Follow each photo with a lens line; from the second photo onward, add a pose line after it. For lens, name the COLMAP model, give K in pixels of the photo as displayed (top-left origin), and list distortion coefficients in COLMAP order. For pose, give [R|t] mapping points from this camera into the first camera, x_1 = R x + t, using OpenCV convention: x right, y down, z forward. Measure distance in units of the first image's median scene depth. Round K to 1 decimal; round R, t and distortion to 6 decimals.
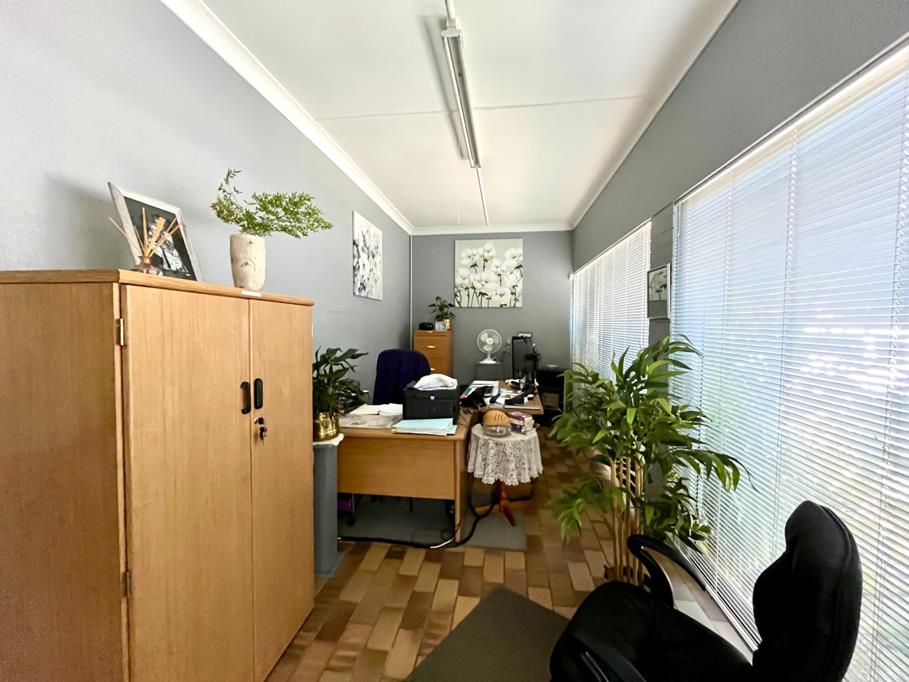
lens RADIAL K [[368.5, 0, 455.2], [0, 368.5, 337.3], [0, 0, 1]] dist [-0.001082, 0.000243]
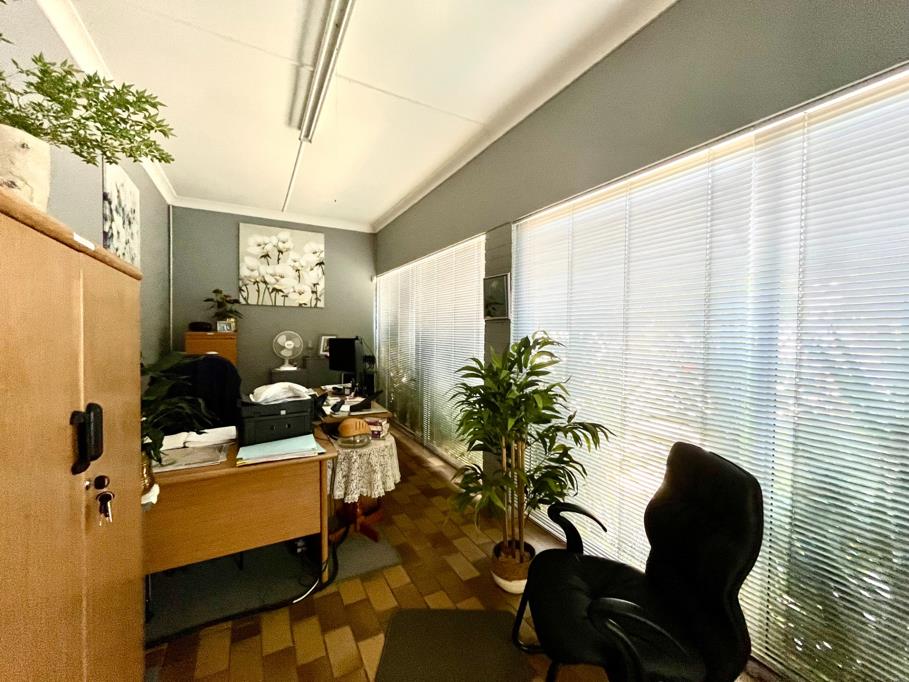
lens RADIAL K [[368.5, 0, 455.0], [0, 368.5, 337.5], [0, 0, 1]] dist [-0.001082, 0.000243]
pose [[0.802918, -0.003972, 0.596076, -0.222604], [0.012745, 0.999864, -0.010505, 0.015242], [-0.595953, 0.016032, 0.802859, 0.134031]]
